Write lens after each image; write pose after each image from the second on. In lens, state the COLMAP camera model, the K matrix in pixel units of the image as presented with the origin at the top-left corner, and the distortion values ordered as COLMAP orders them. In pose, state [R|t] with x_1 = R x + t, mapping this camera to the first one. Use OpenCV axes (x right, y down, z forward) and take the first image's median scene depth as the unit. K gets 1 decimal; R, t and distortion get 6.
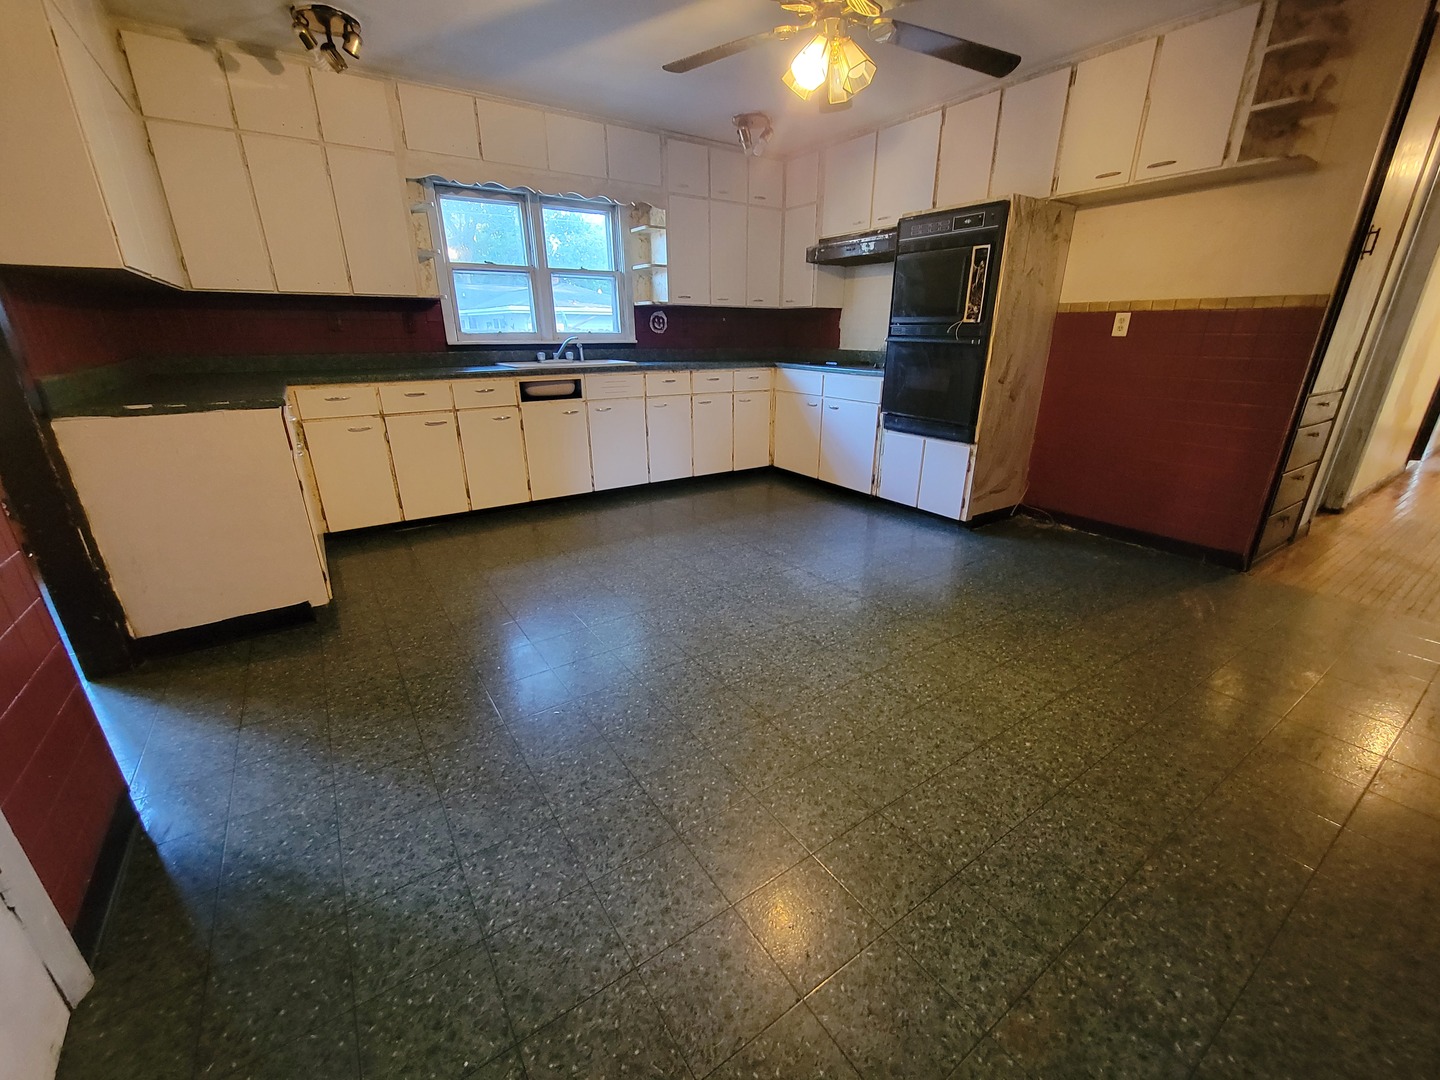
lens RADIAL K [[589.2, 0, 731.0], [0, 589.2, 552.3], [0, 0, 1]] dist [0.000065, -0.002173]
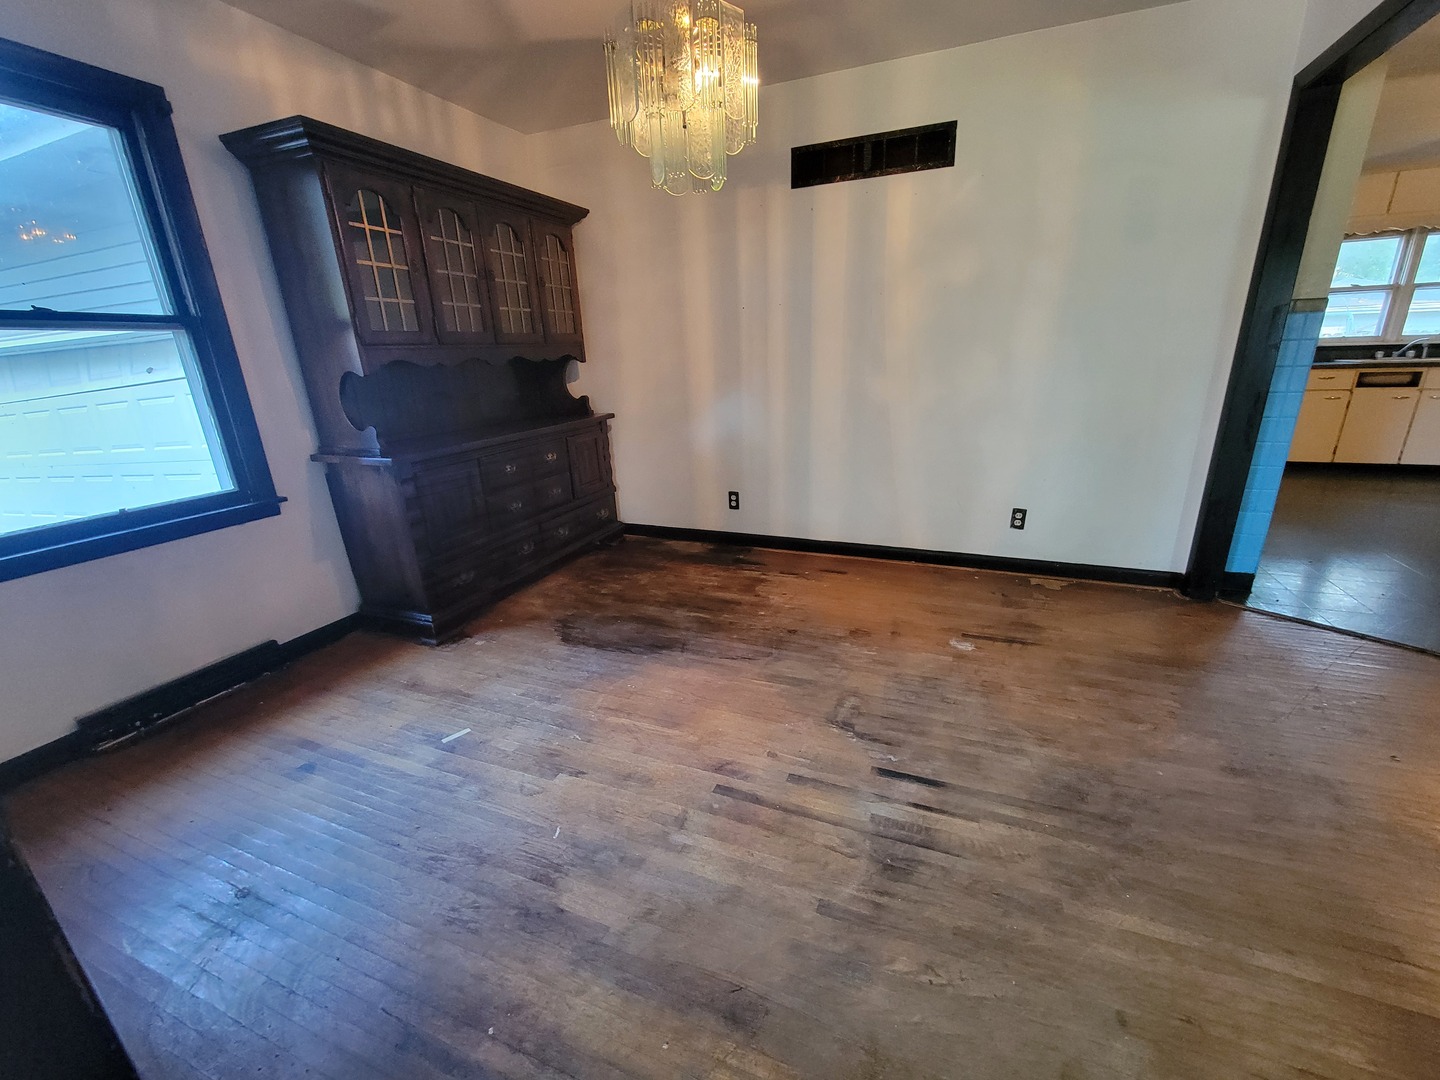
lens RADIAL K [[589.2, 0, 731.0], [0, 589.2, 552.3], [0, 0, 1]] dist [0.000065, -0.002173]
pose [[0.539877, 0.247927, -0.804403, 0.047163], [-0.263056, 0.957469, 0.118552, 0.307477], [0.799584, 0.147599, 0.582134, -0.829627]]
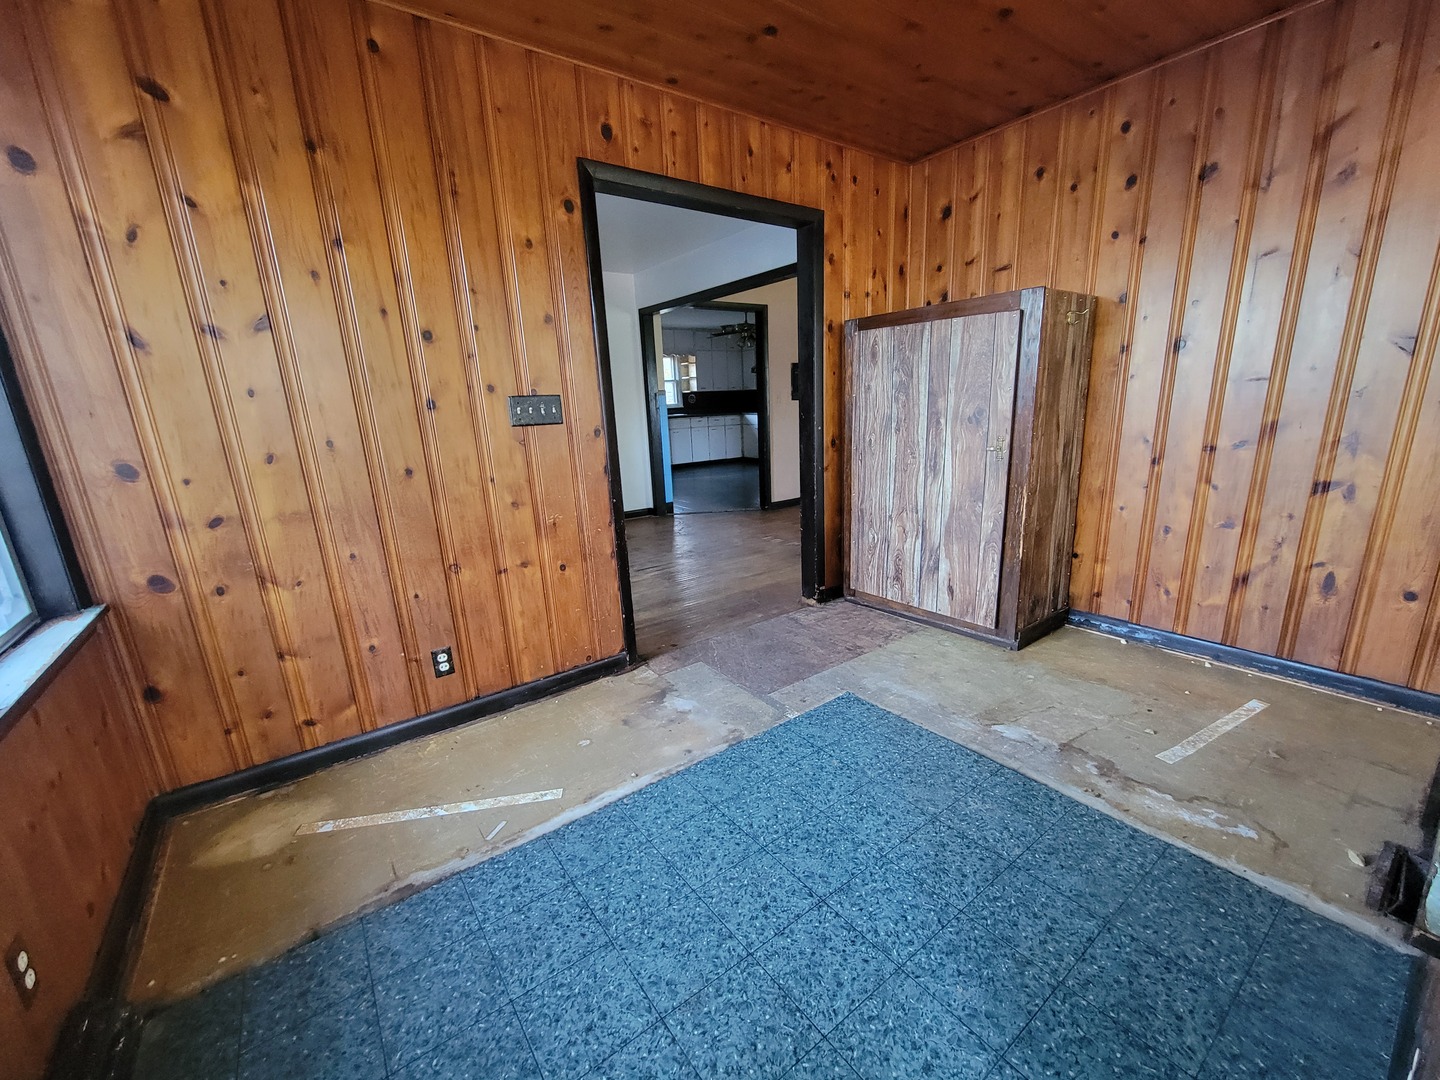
lens RADIAL K [[589.2, 0, 731.0], [0, 589.2, 552.3], [0, 0, 1]] dist [0.000065, -0.002173]
pose [[0.998508, -0.050741, 0.020192, -0.052311], [0.052574, 0.993183, -0.104037, 0.578275], [-0.014775, 0.104944, 0.994368, -1.568597]]
